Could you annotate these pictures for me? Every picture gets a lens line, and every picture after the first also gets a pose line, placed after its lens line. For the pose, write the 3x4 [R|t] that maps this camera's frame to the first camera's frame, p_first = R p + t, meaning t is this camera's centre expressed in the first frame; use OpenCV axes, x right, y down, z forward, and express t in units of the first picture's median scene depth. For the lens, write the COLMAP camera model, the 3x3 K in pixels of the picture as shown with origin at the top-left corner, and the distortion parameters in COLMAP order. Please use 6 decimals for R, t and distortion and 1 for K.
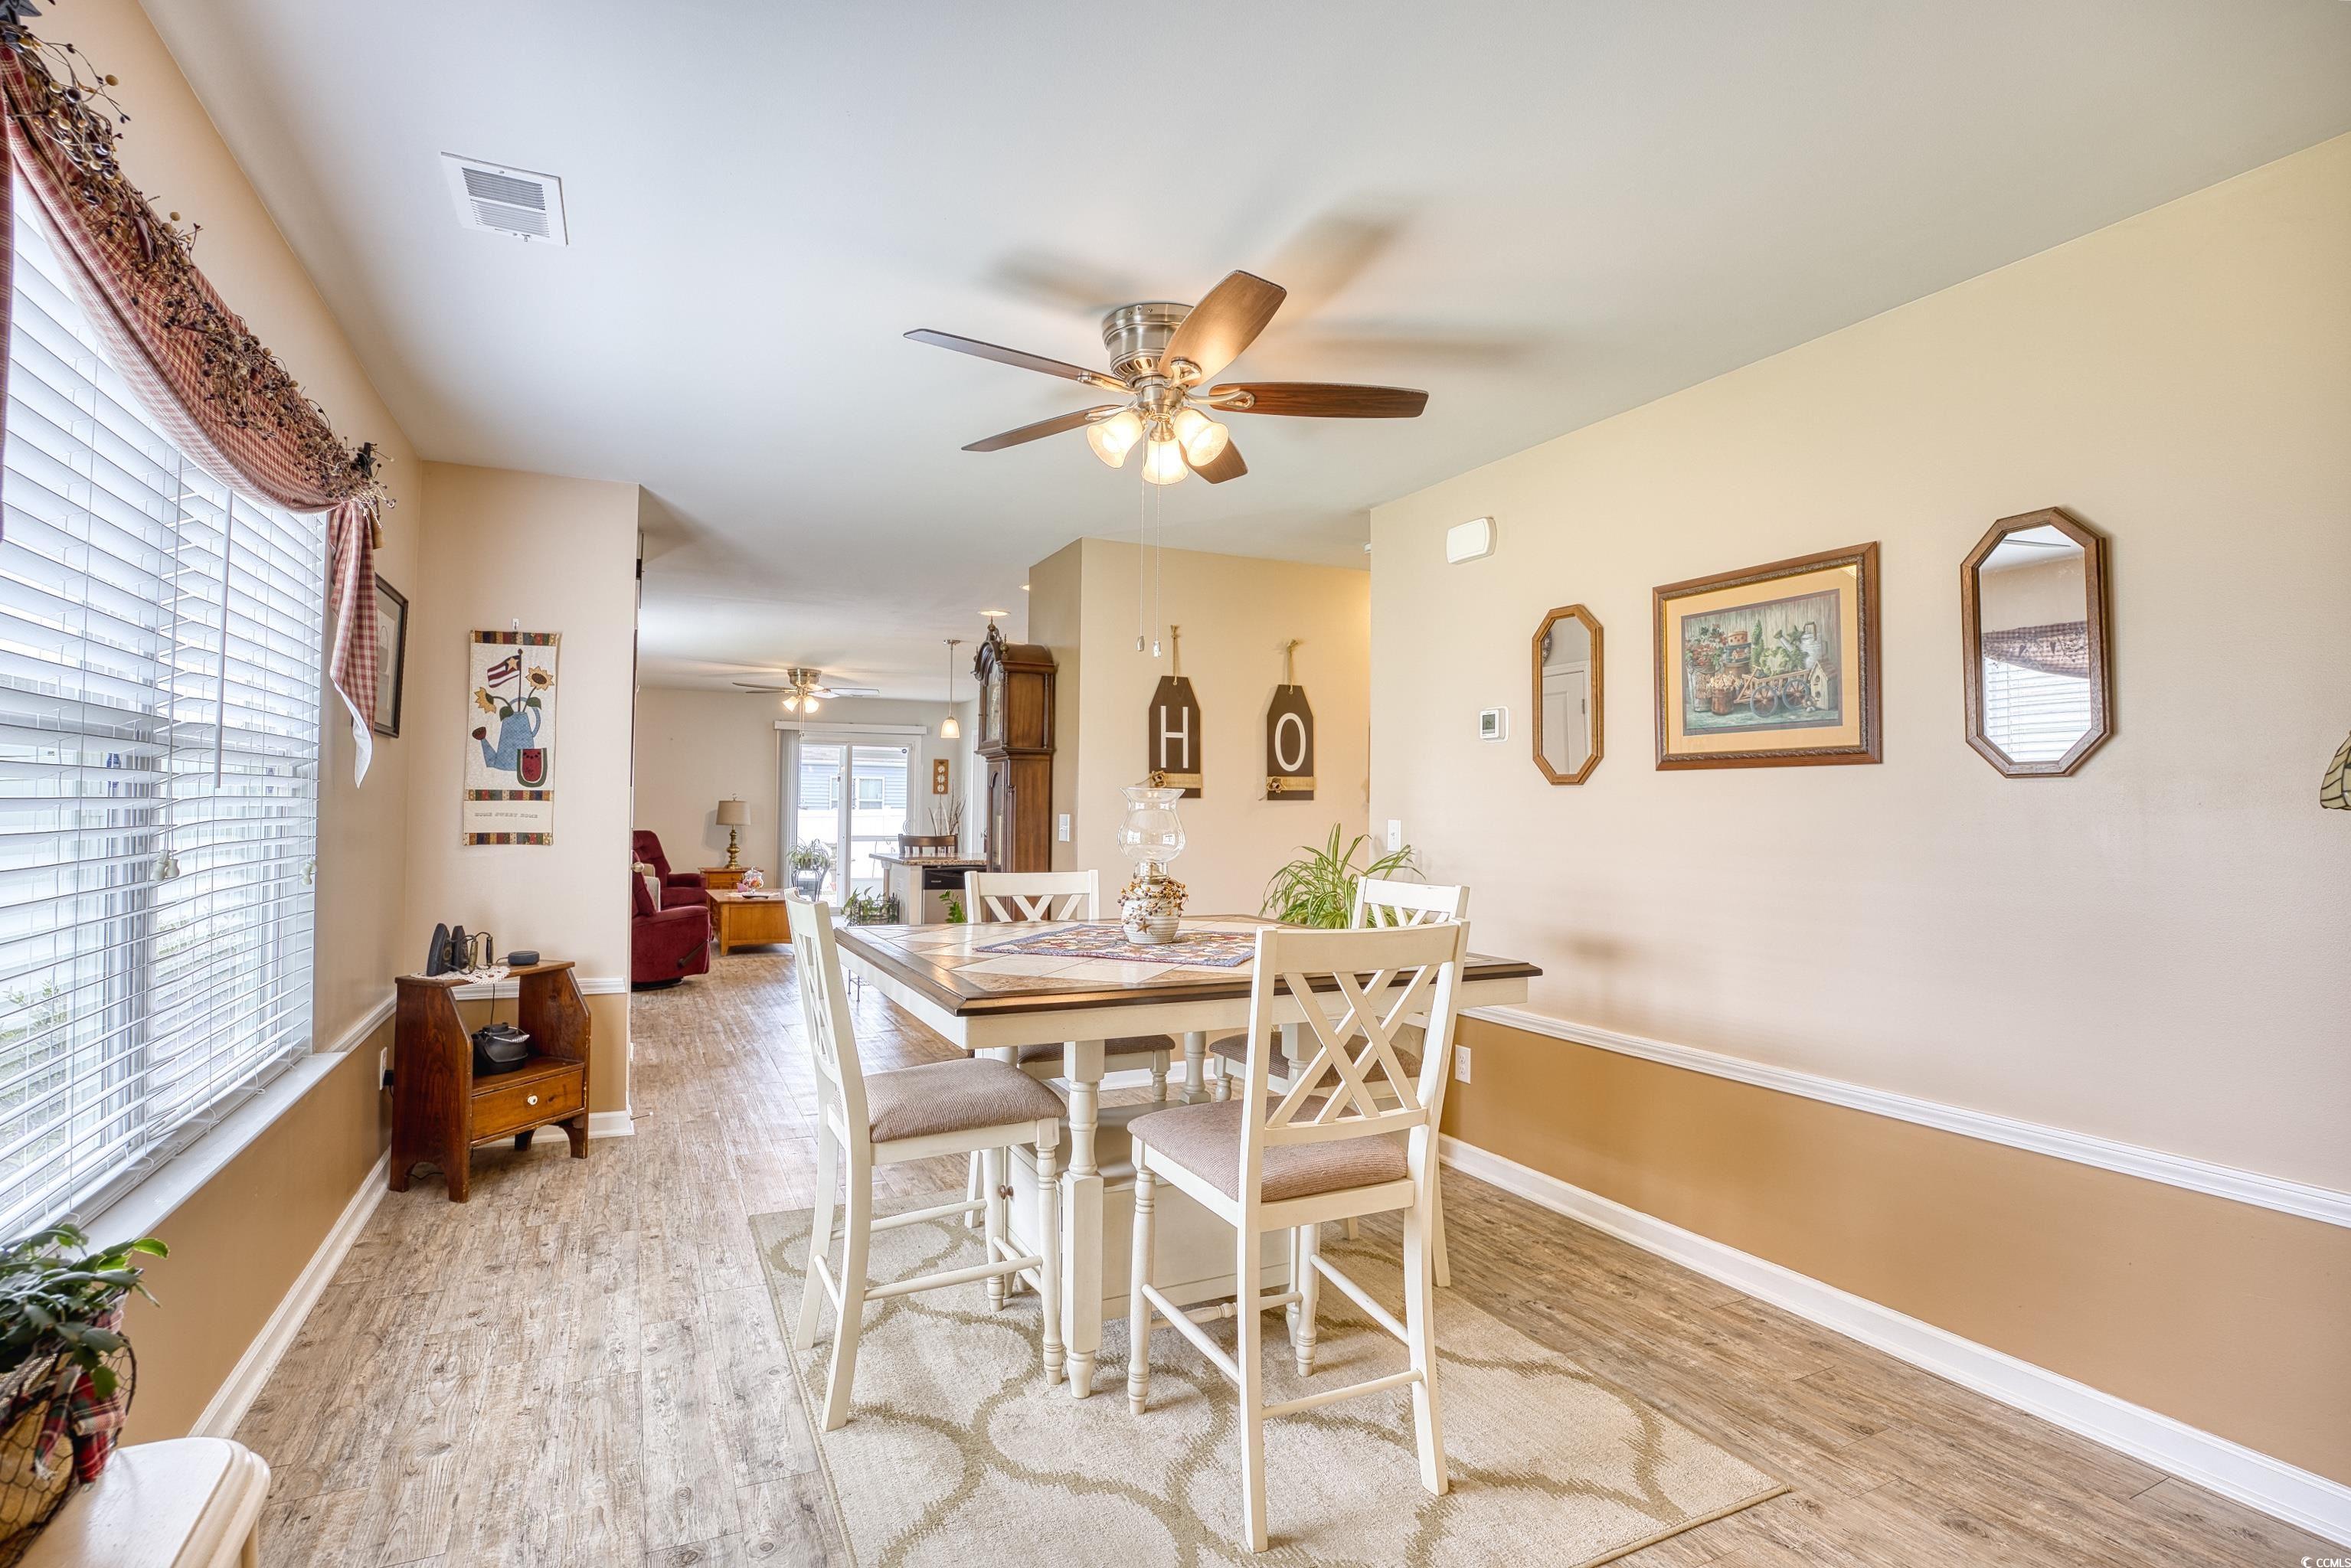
lens RADIAL K [[1141.9, 0, 1164.3], [0, 1141.9, 775.0], [0, 0, 1]] dist [-0.053842, 0.000959]
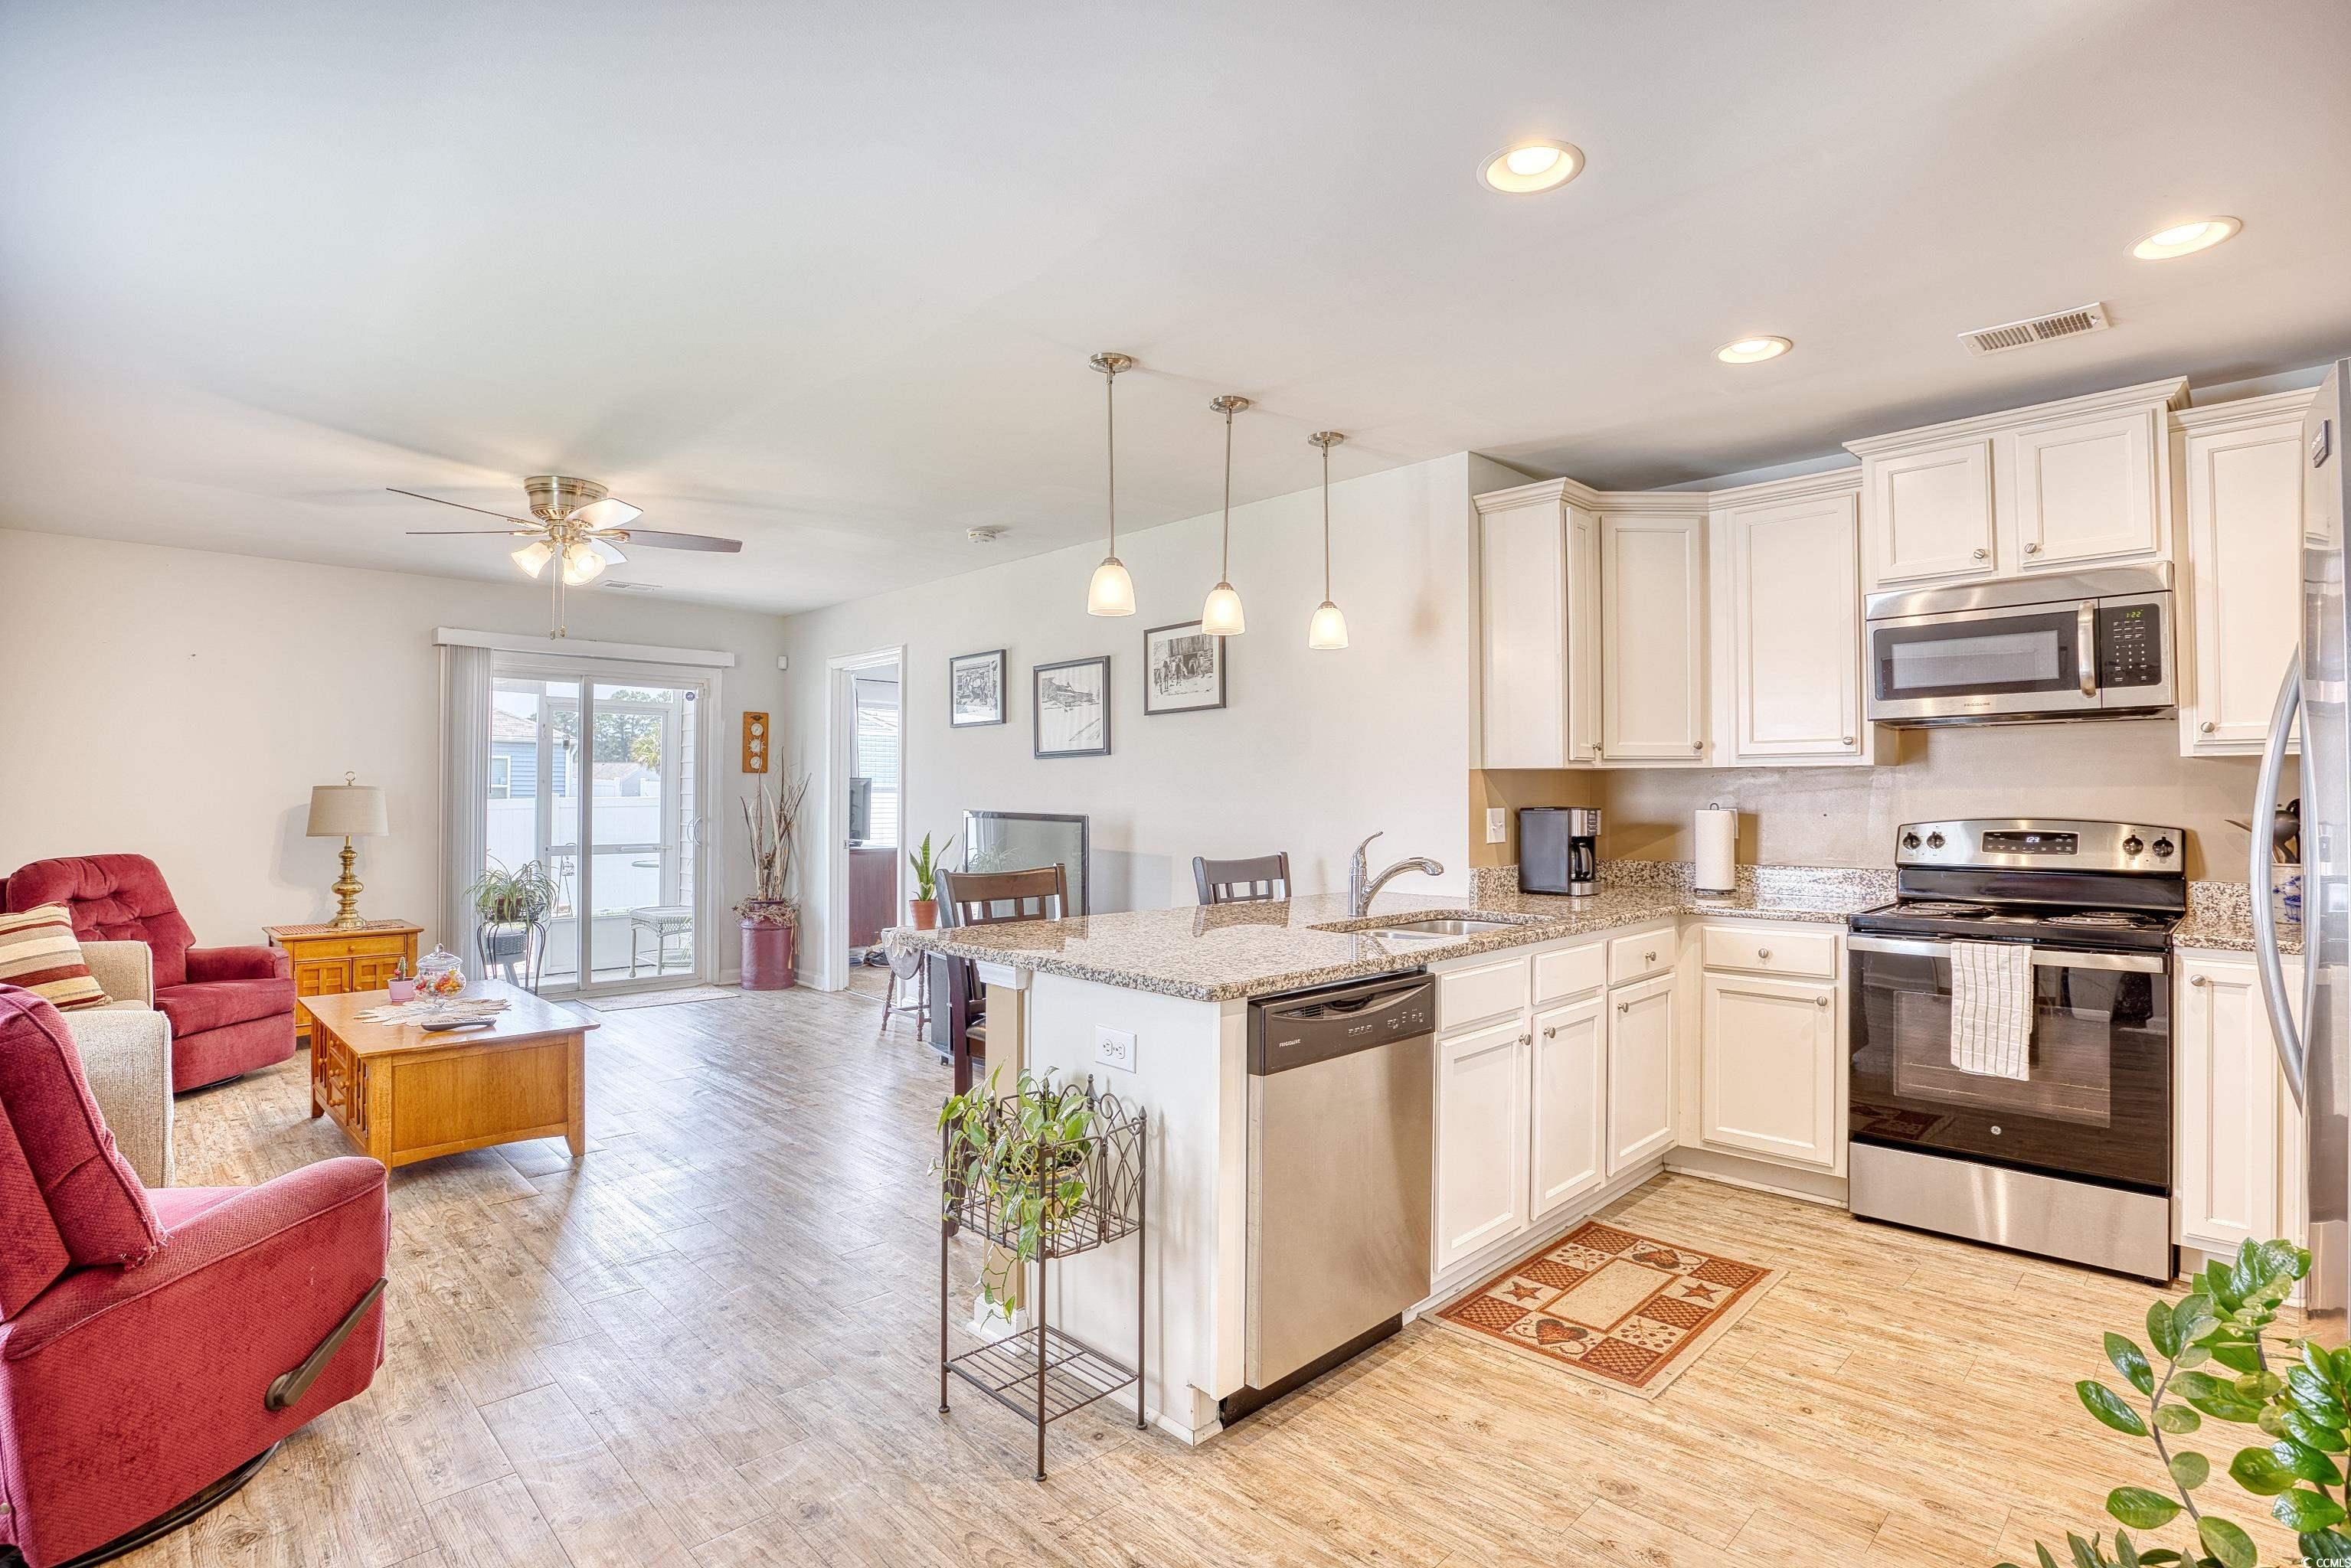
lens RADIAL K [[1138.0, 0, 1176.7], [0, 1138.0, 778.7], [0, 0, 1]] dist [-0.059674, 0.015460]
pose [[0.946150, -0.002030, 0.323724, -0.579532], [-0.003114, 0.999877, 0.015371, 0.033128], [-0.323715, -0.015551, 0.946027, 1.284443]]
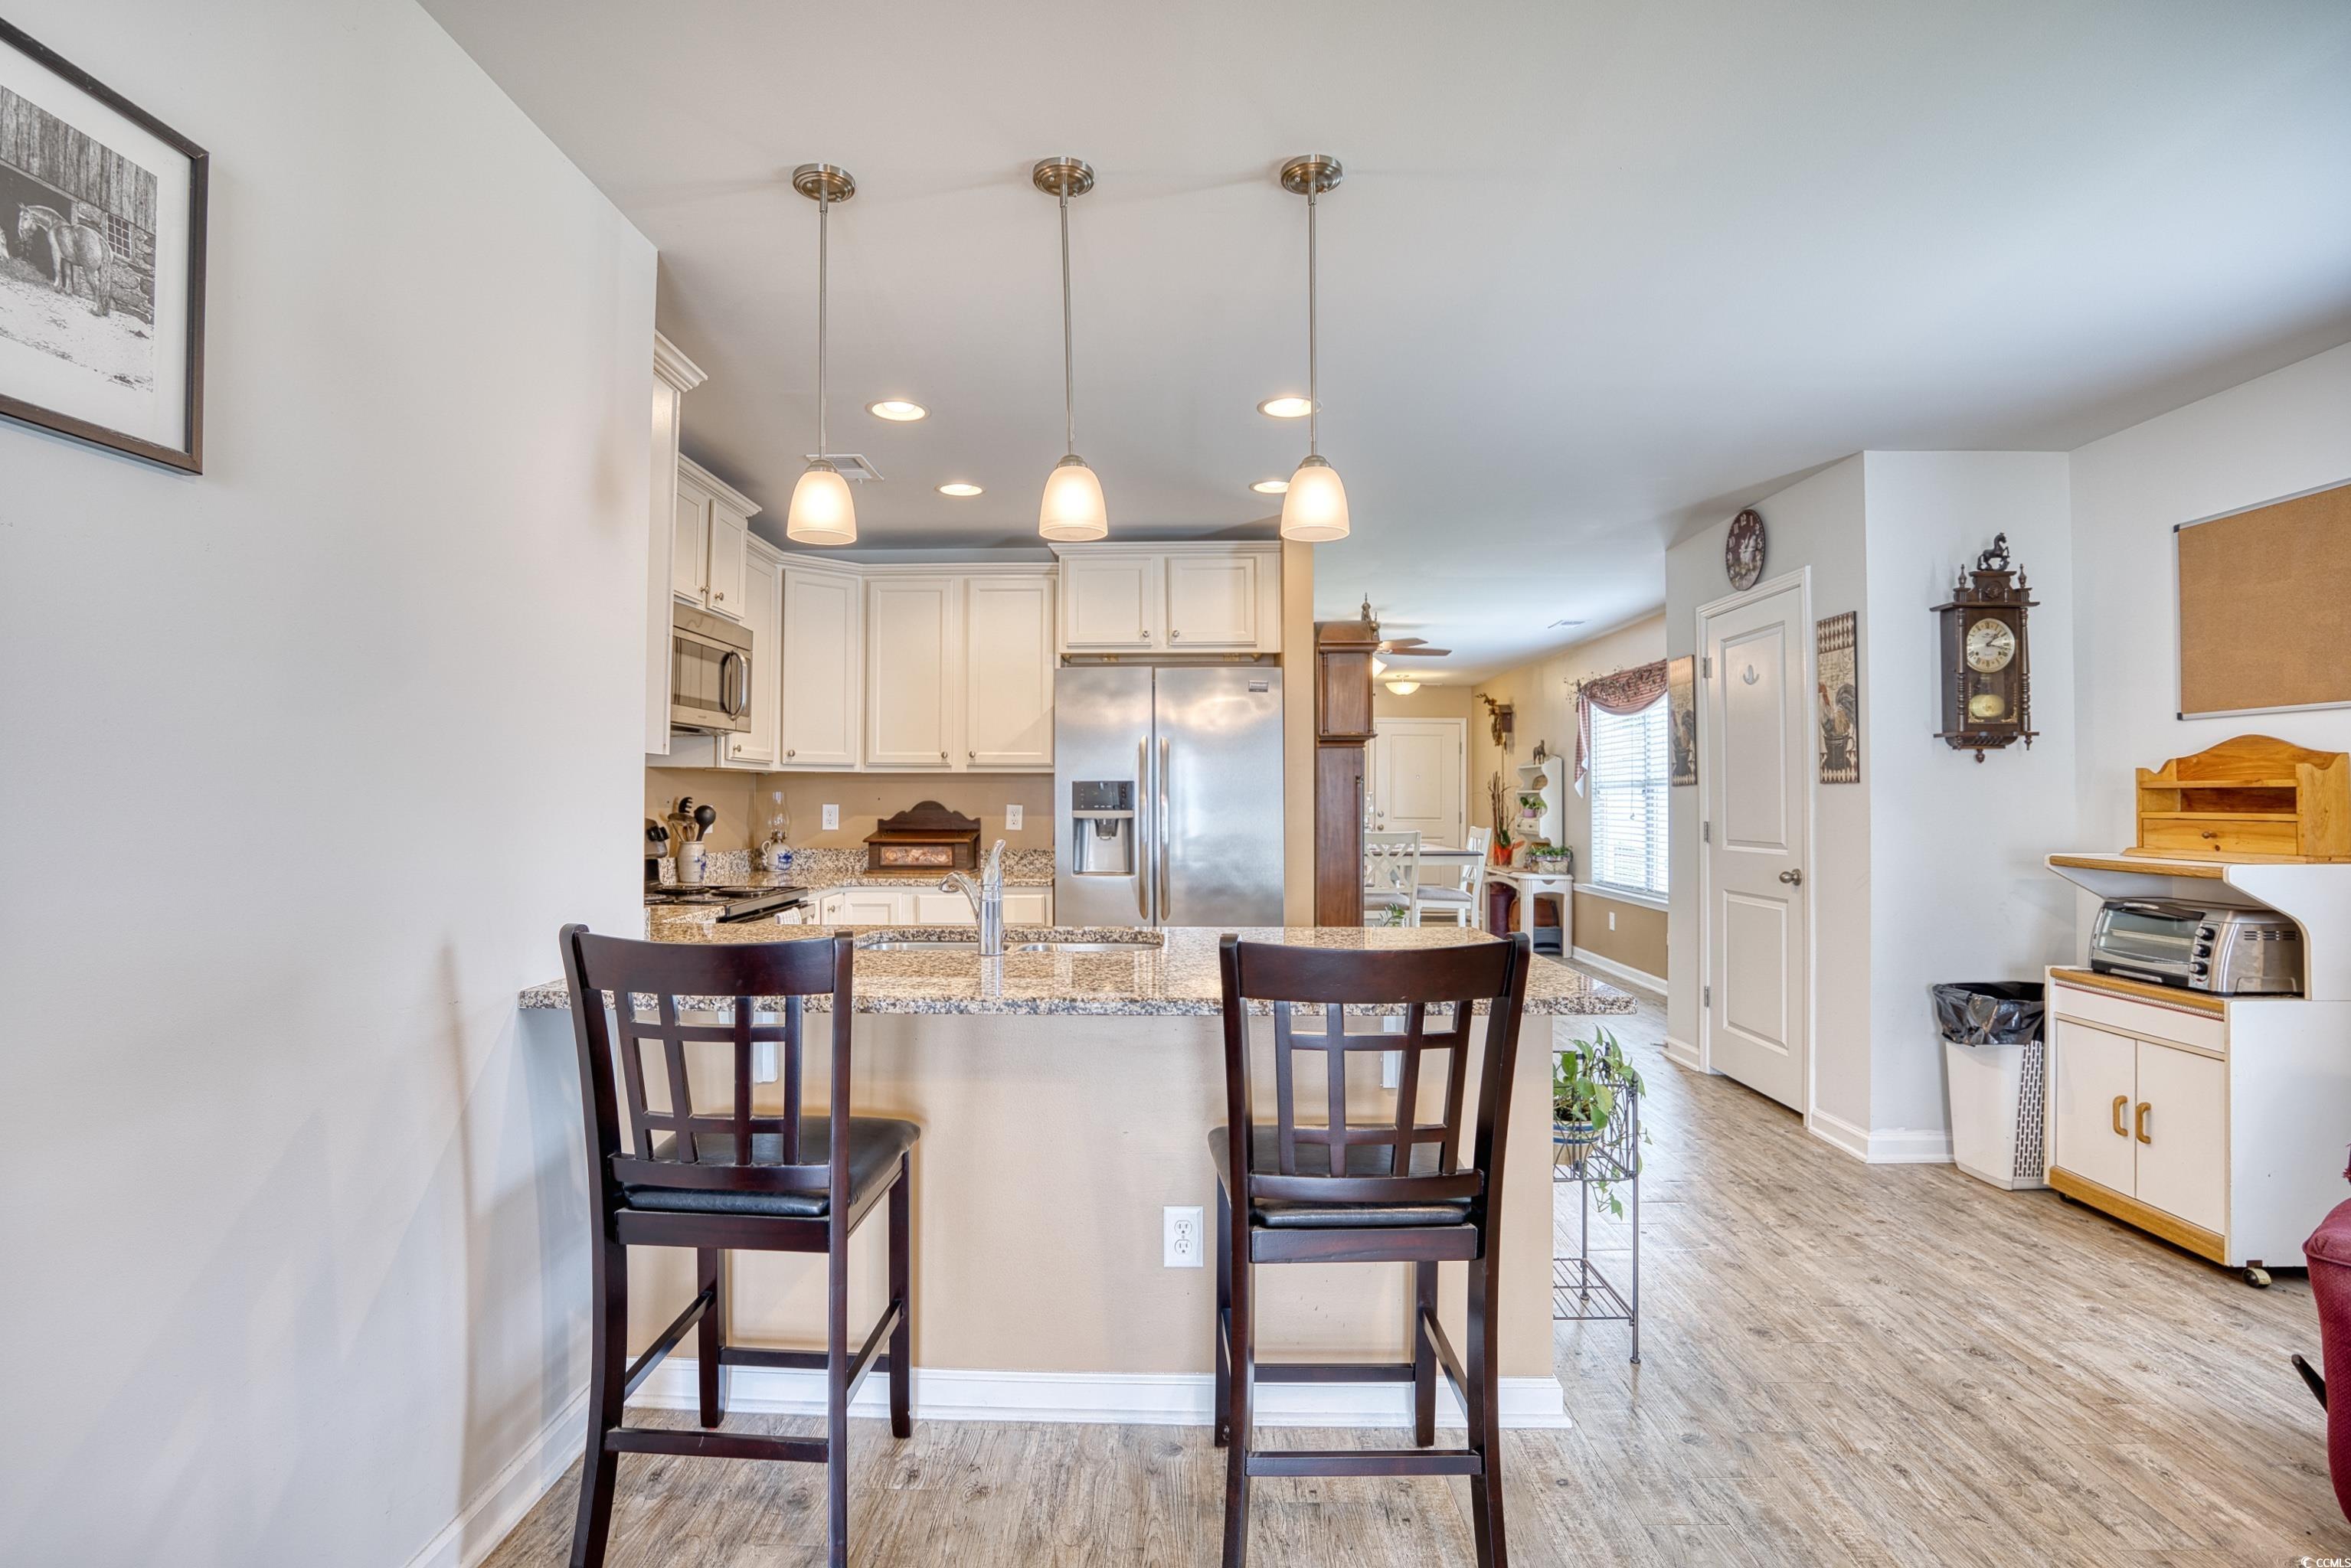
lens RADIAL K [[1121.8, 0, 1158.9], [0, 1121.8, 778.6], [0, 0, 1]] dist [-0.046483, 0.001109]
pose [[-0.894750, -0.005114, 0.446538, -0.544653], [-0.026411, 0.998790, -0.041482, 0.070812], [-0.445786, -0.048910, -0.893803, 2.493825]]
